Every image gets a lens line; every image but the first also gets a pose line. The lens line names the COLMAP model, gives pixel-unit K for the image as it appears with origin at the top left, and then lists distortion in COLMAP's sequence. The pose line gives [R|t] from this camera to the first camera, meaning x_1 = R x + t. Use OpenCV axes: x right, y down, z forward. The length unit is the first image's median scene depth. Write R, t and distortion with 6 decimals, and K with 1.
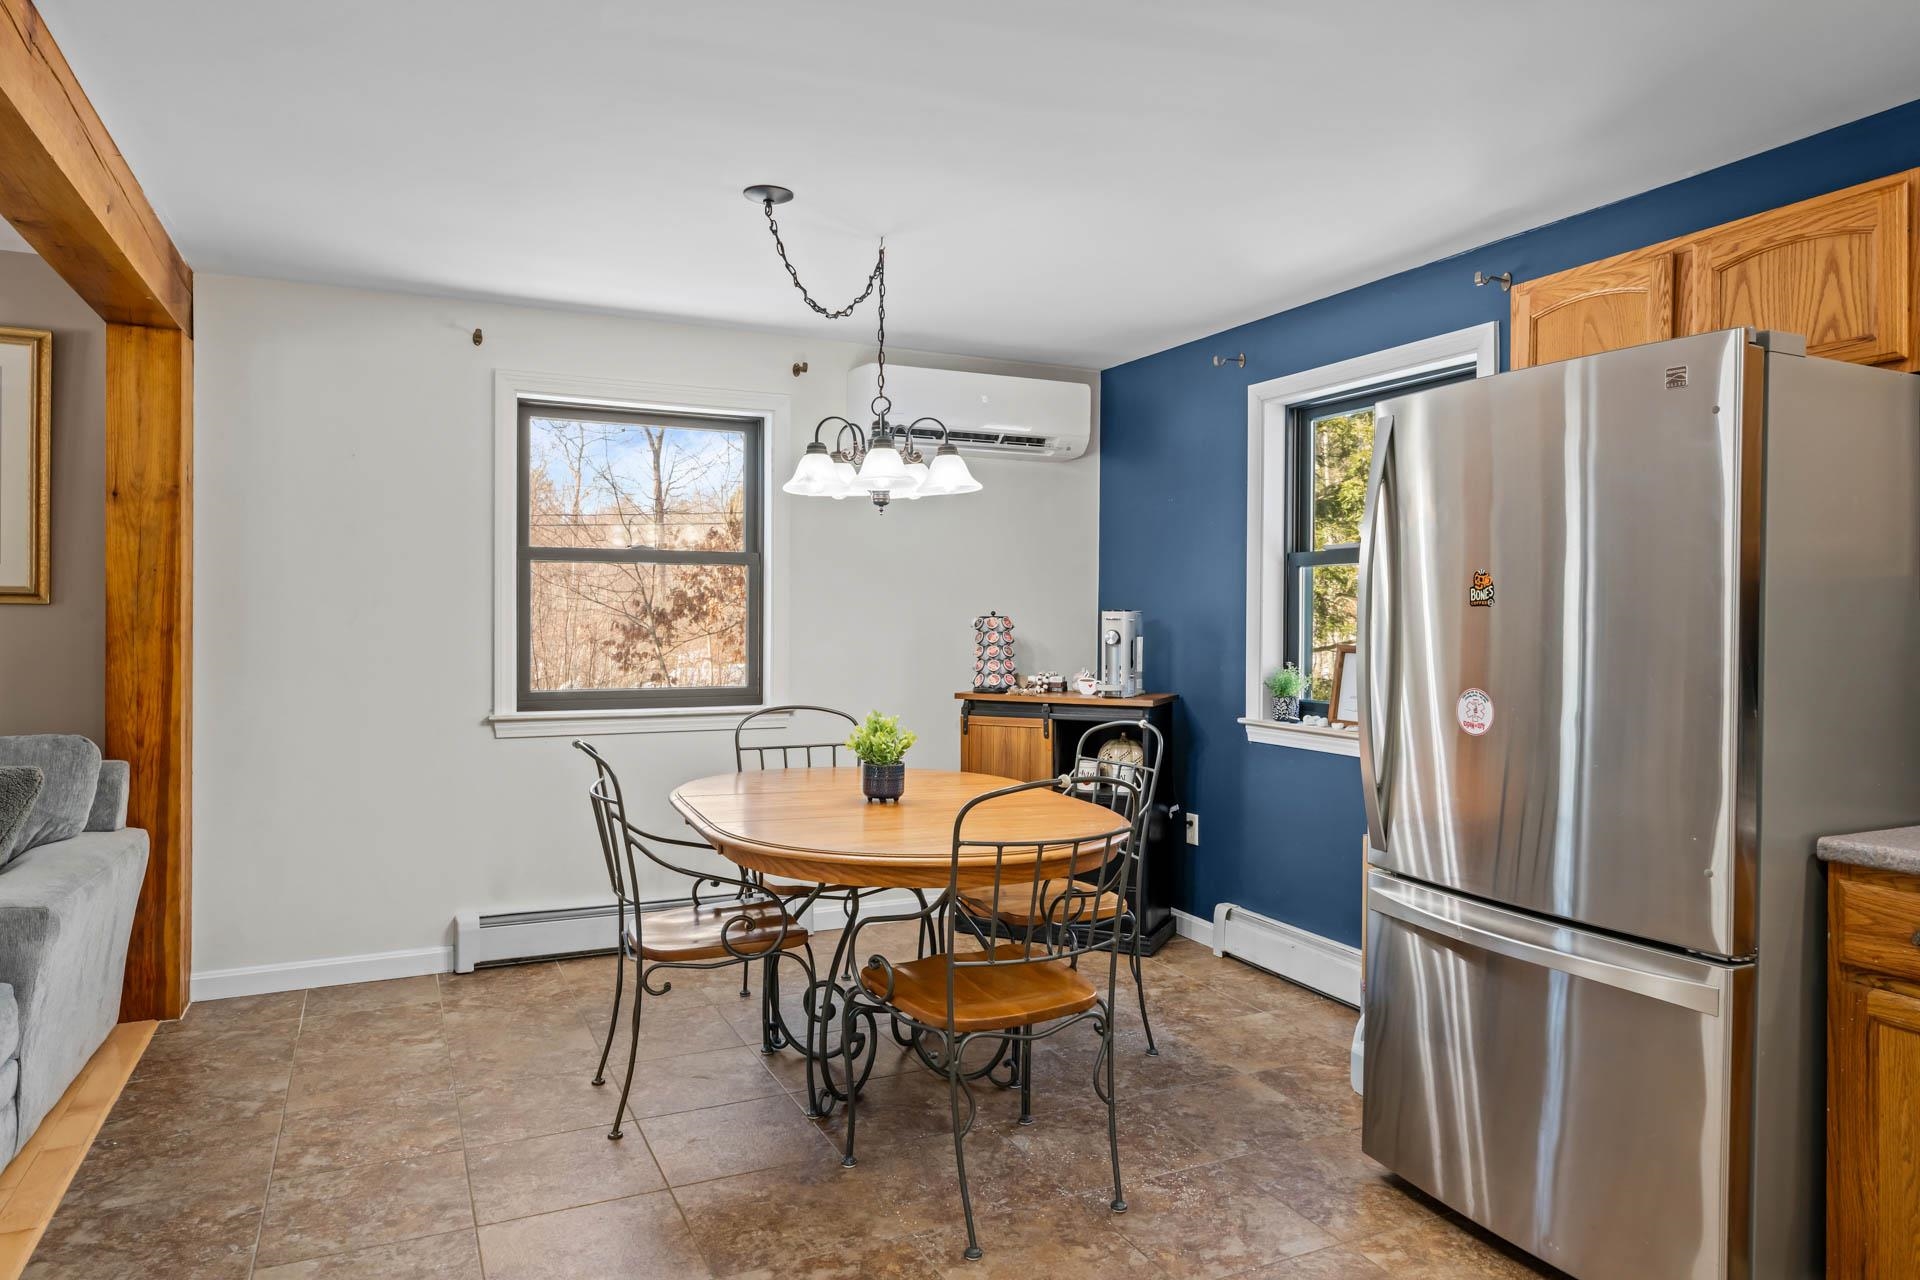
lens RADIAL K [[1218.9, 0, 958.6], [0, 1218.9, 629.6], [0, 0, 1]] dist [-0.002839, -0.002478]
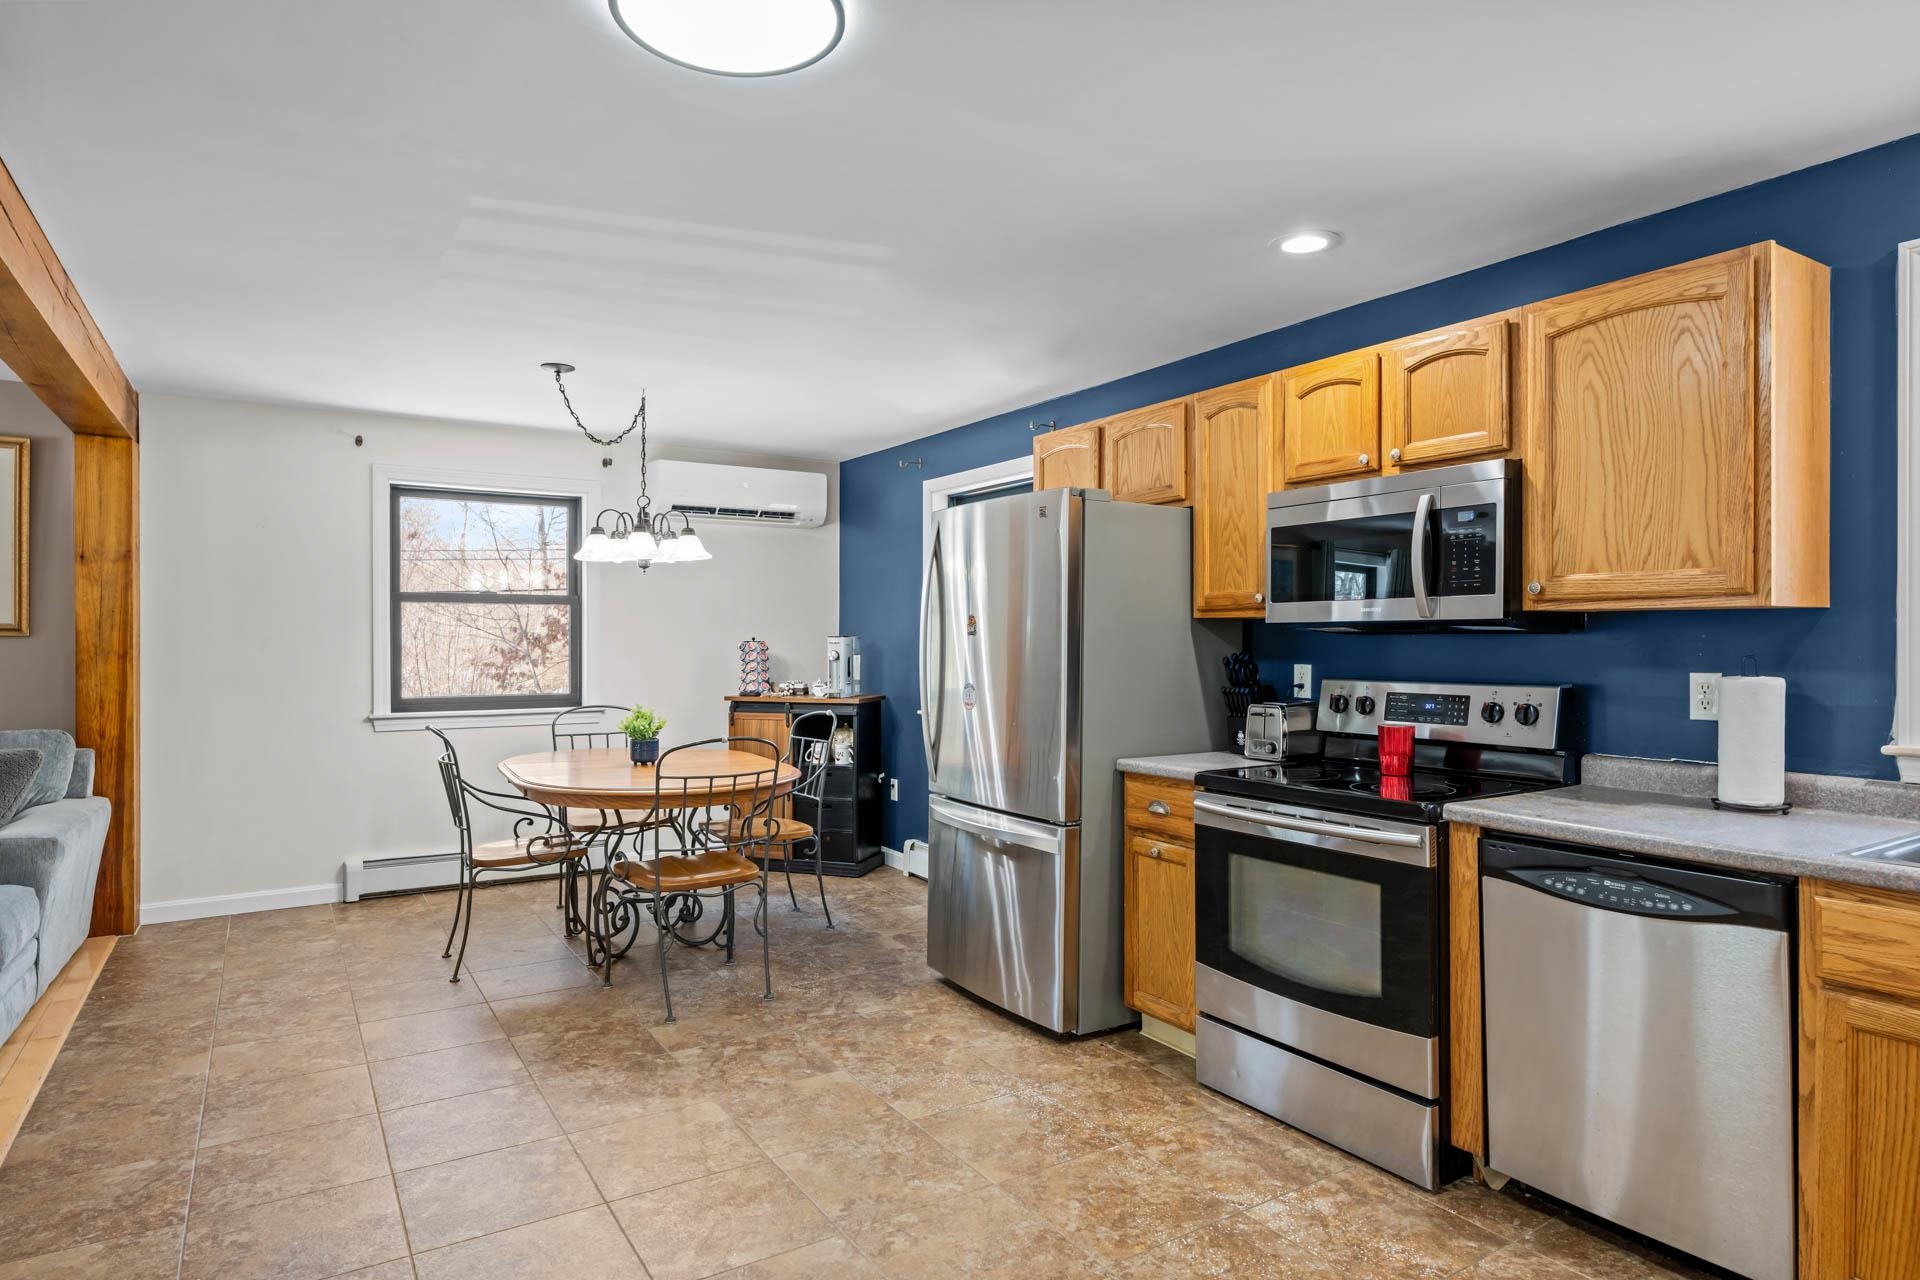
lens RADIAL K [[1082.3, 0, 963.8], [0, 1082.3, 650.5], [0, 0, 1]] dist [-0.005604, -0.001421]
pose [[0.991739, -0.006093, 0.128130, 0.154624], [0.006080, 0.999981, 0.000488, 0.001023], [-0.128130, 0.000295, 0.991757, -0.367776]]
